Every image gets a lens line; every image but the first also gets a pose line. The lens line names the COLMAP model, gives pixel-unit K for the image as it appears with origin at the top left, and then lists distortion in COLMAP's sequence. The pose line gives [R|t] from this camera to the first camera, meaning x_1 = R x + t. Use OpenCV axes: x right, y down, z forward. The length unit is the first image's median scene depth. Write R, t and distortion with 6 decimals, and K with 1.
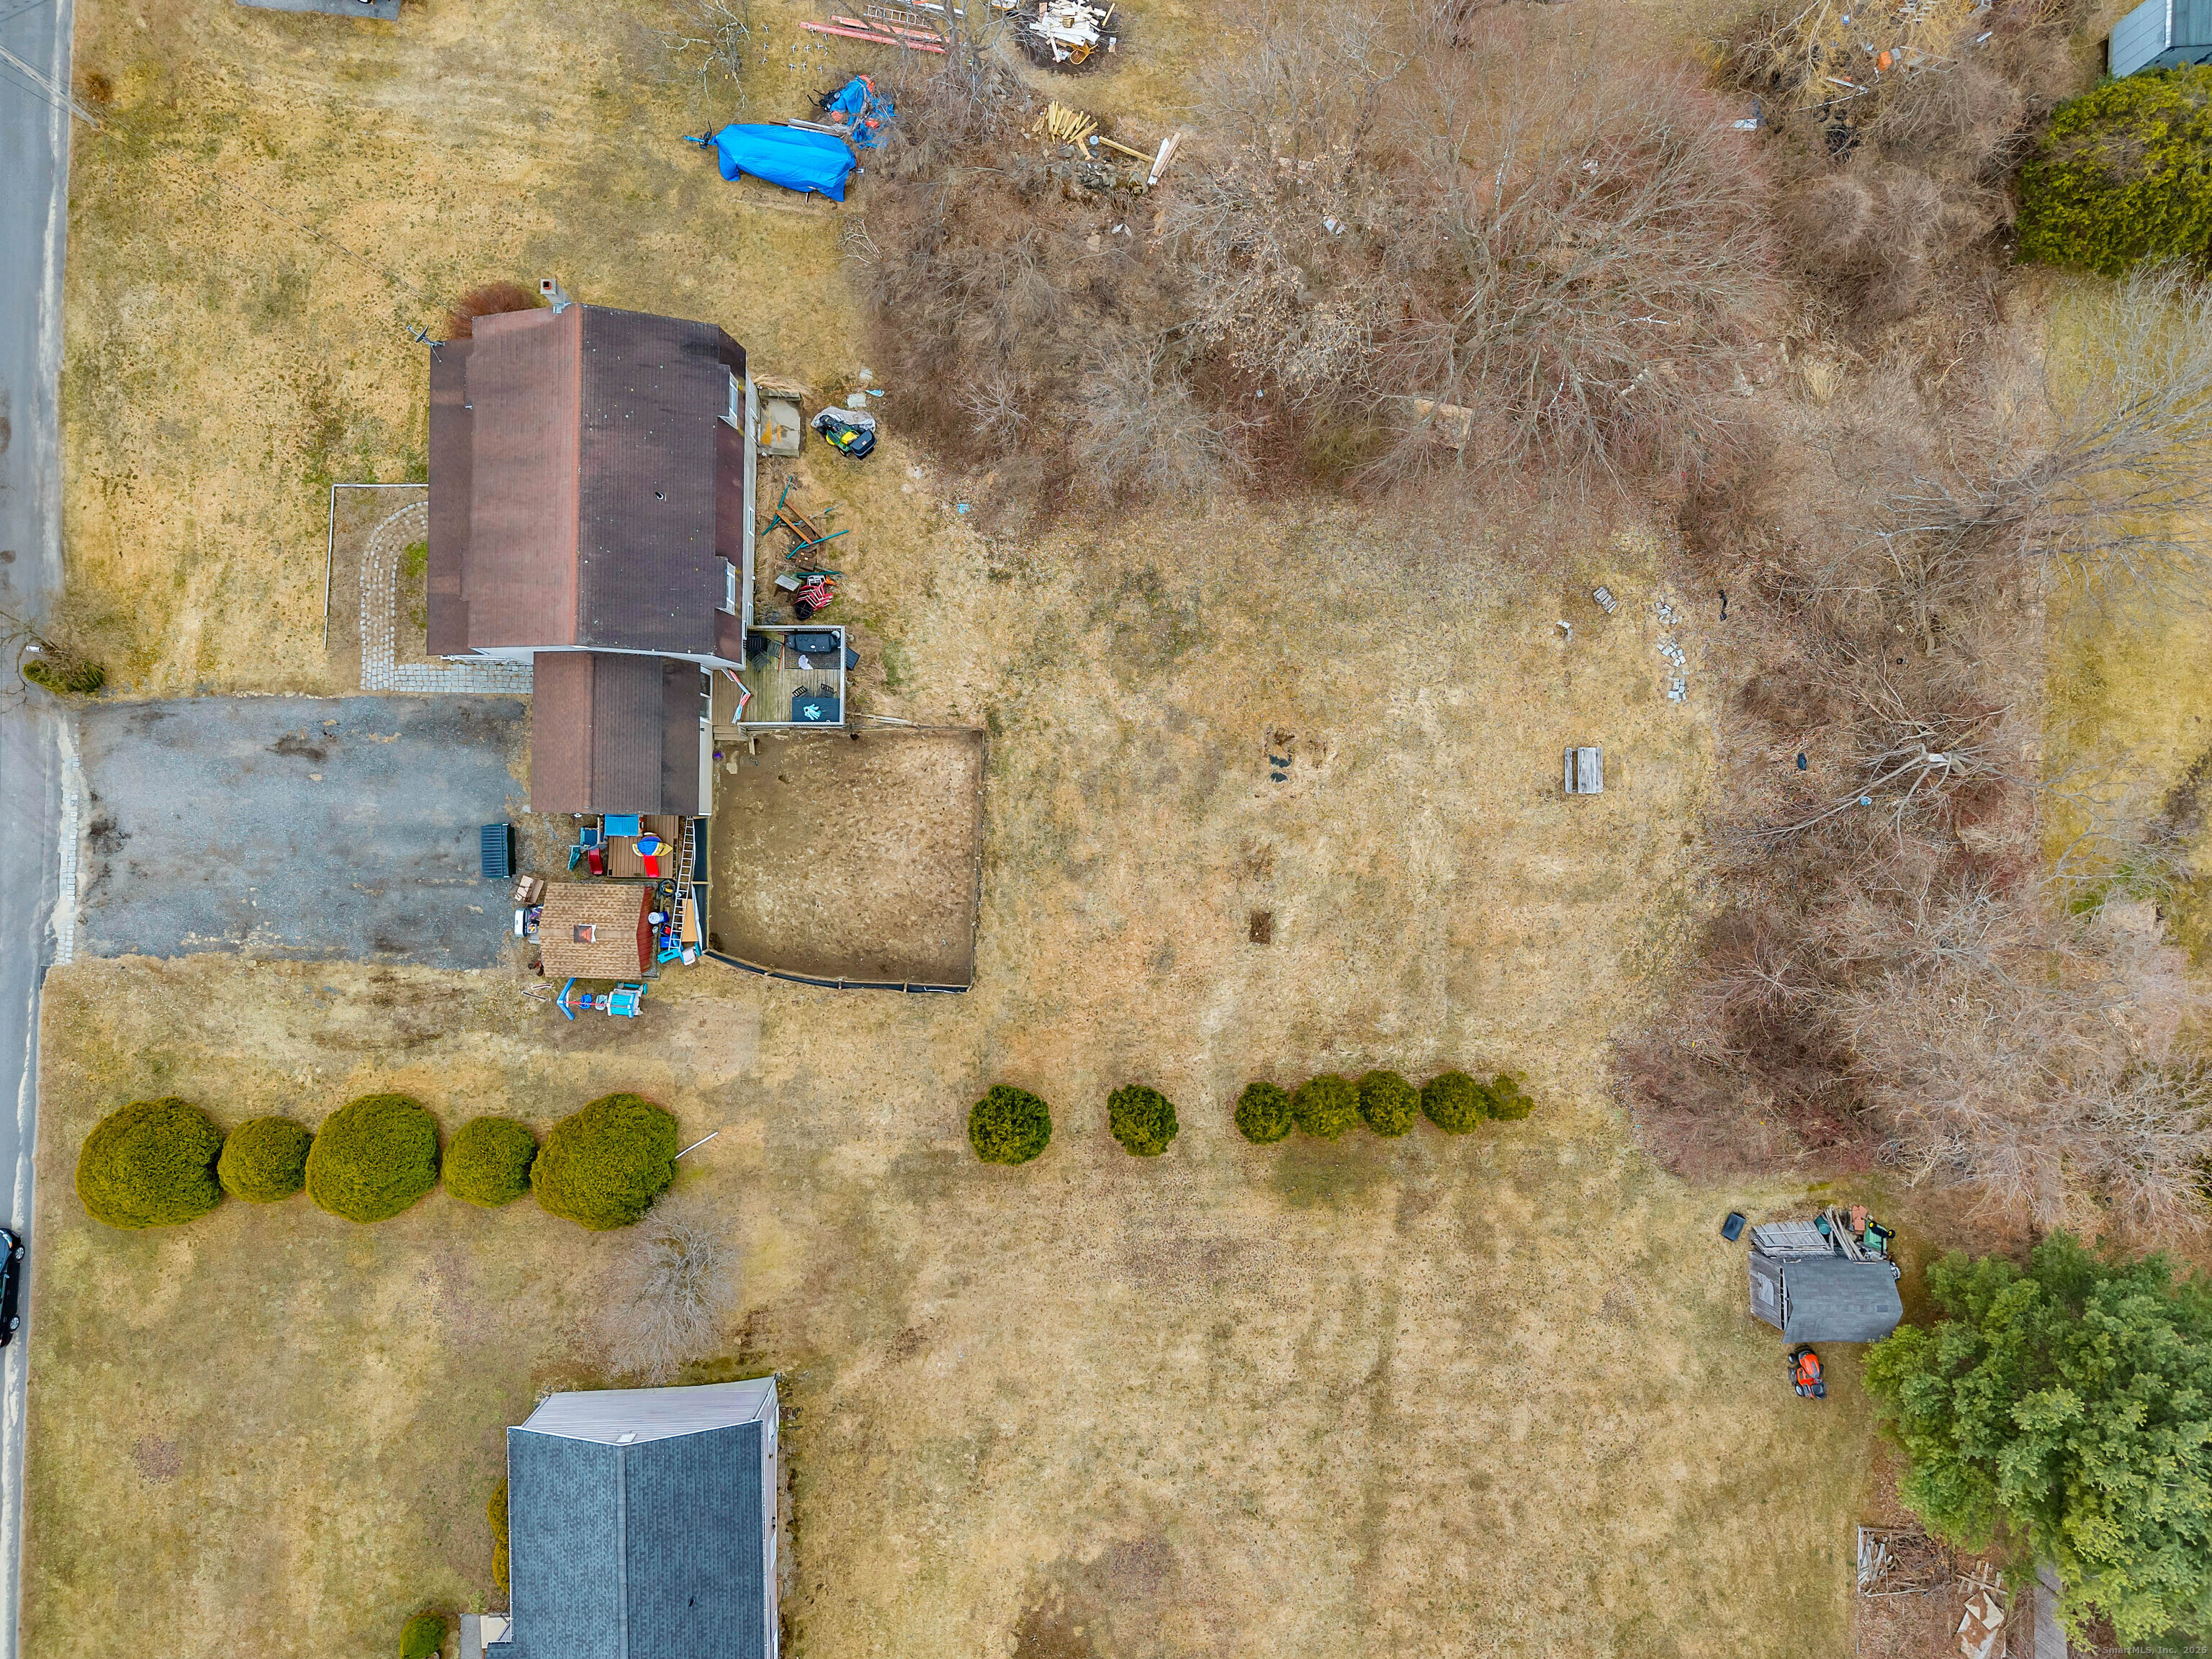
lens RADIAL K [[1503.7, 0, 1106.0], [0, 1503.7, 829.5], [0, 0, 1]] dist [0.048173, -0.049455]
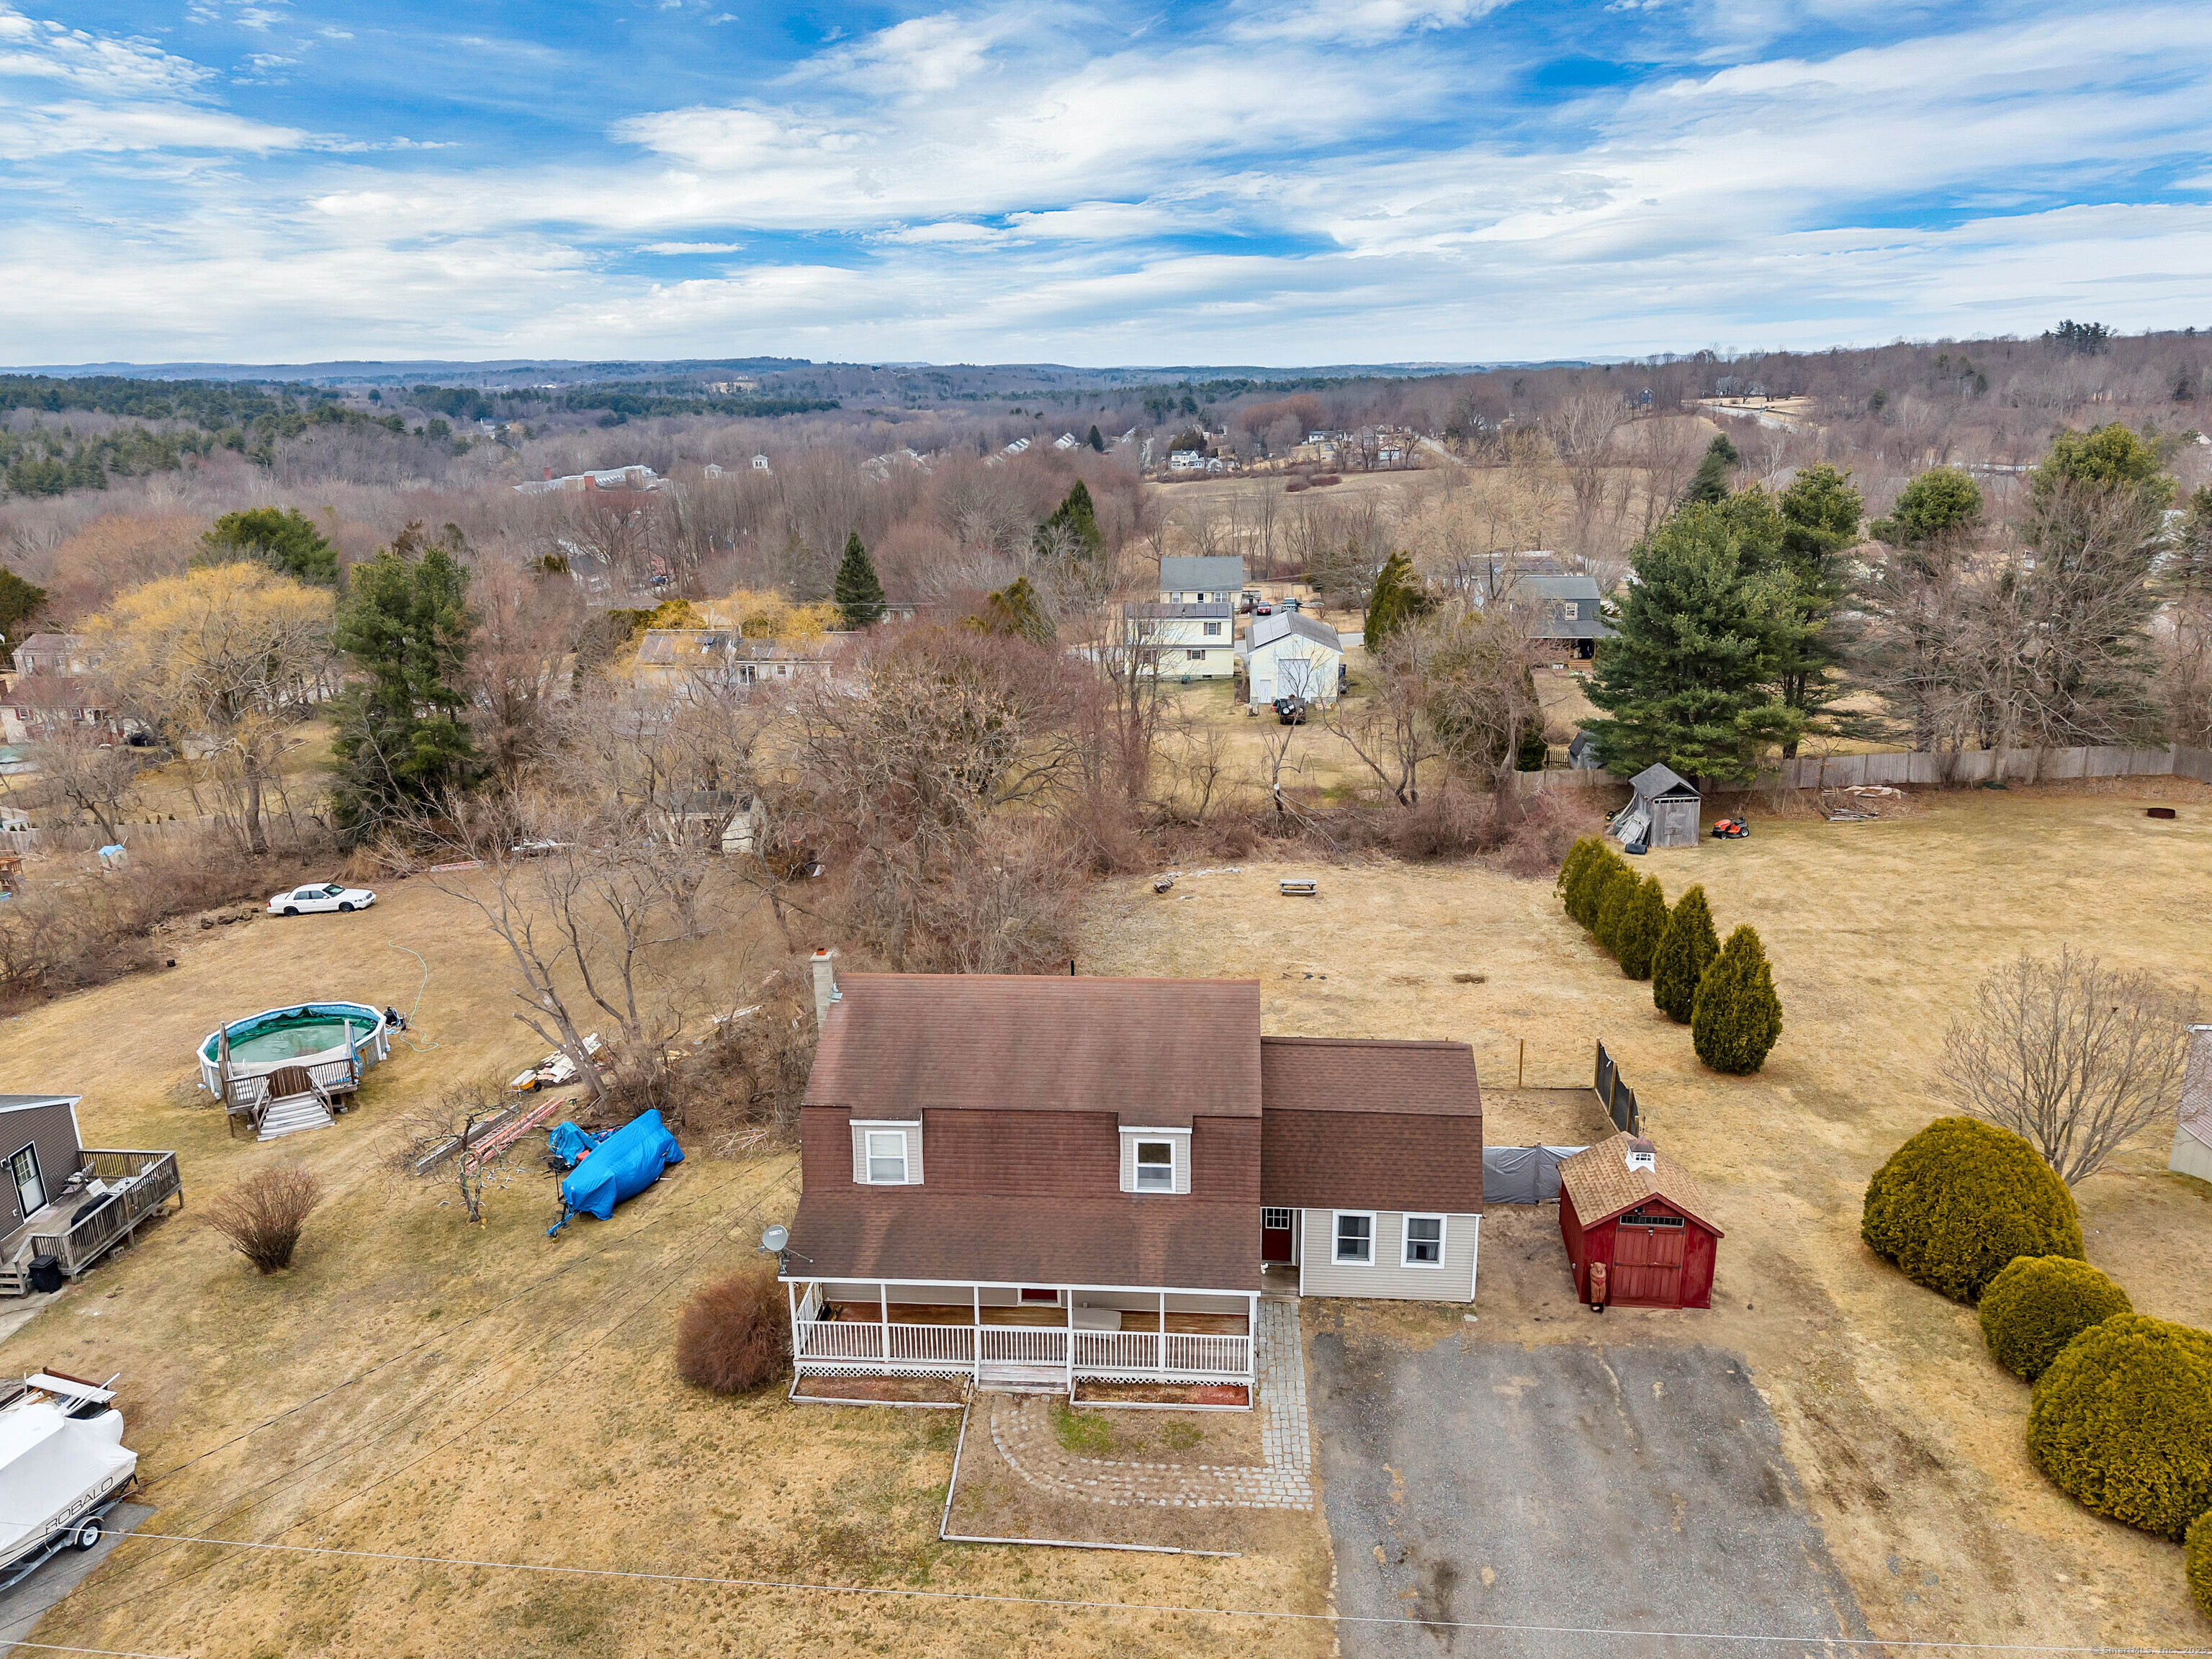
lens RADIAL K [[1543.2, 0, 1093.7], [0, 1543.2, 821.8], [0, 0, 1]] dist [0.030901, -0.022104]
pose [[0.061995, -0.300610, 0.951730, -0.958603], [0.997981, 0.005456, -0.063285, -0.137413], [0.013832, 0.953731, 0.300341, 0.585443]]
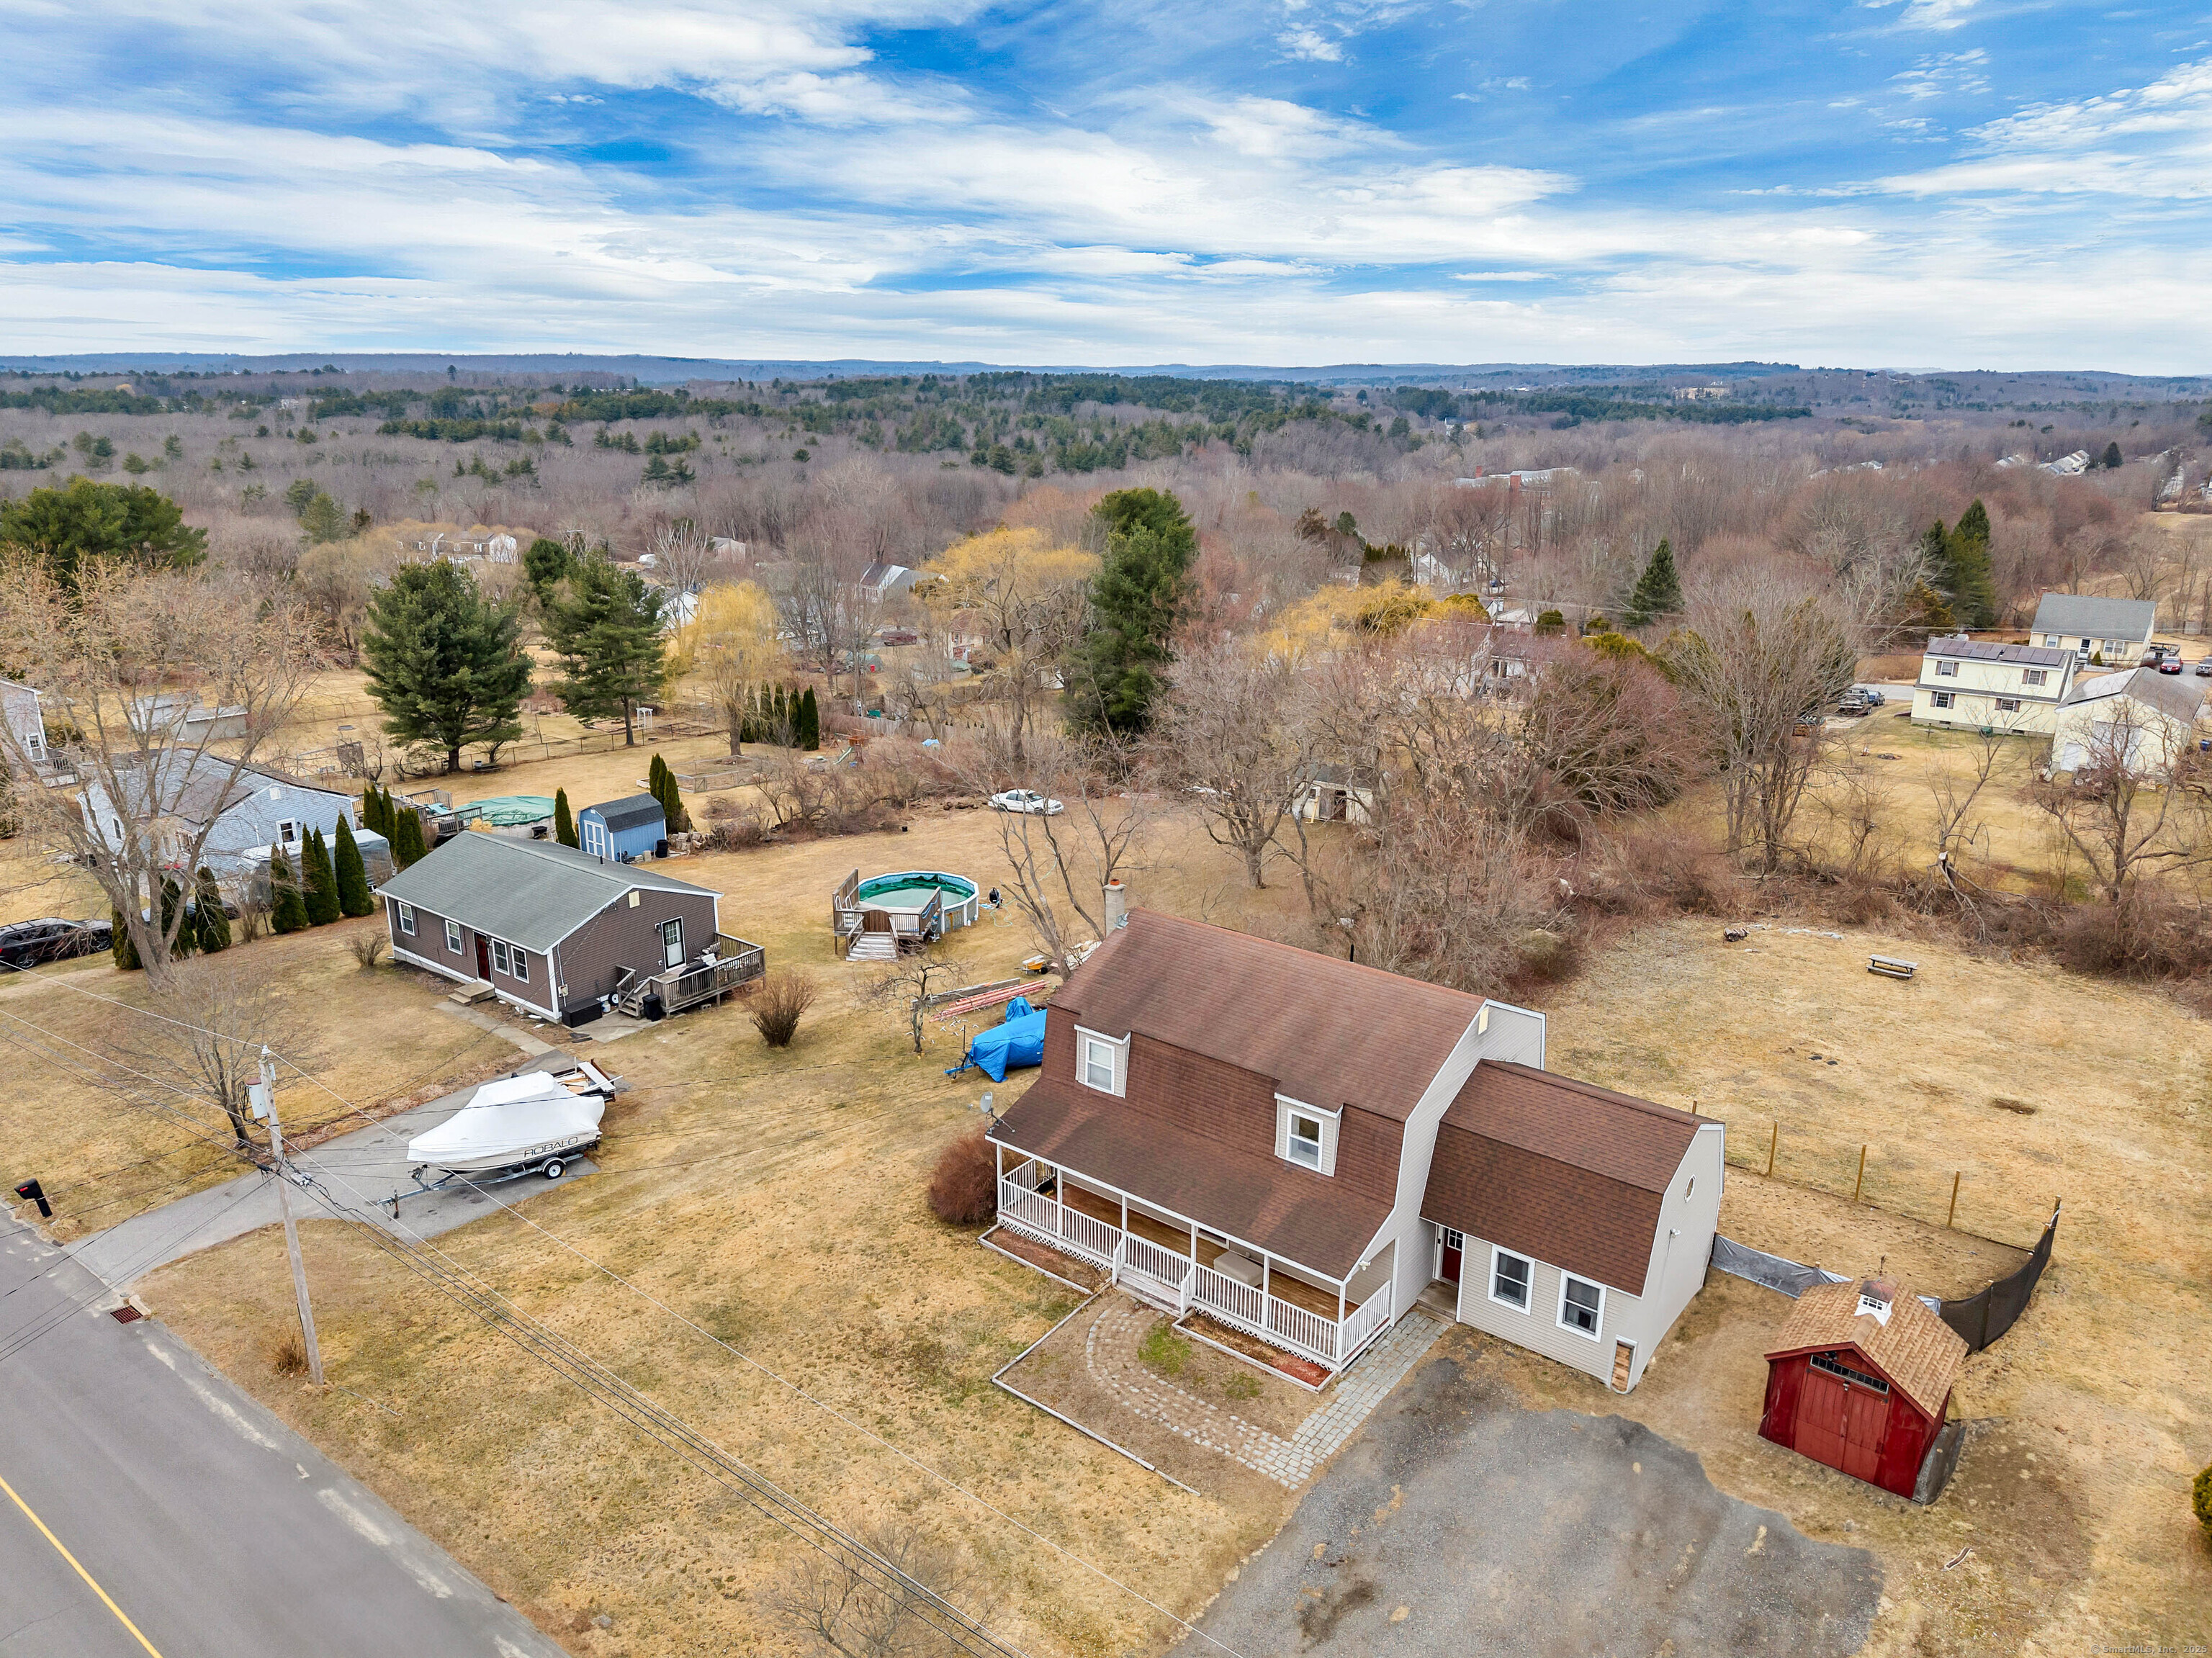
lens RADIAL K [[1503.6, 0, 1106.0], [0, 1503.6, 829.0], [0, 0, 1]] dist [0.048173, -0.049455]
pose [[0.605901, -0.245332, 0.756767, -0.898992], [0.795486, 0.175793, -0.579912, 0.136344], [0.009237, 0.953367, 0.301671, 0.590519]]
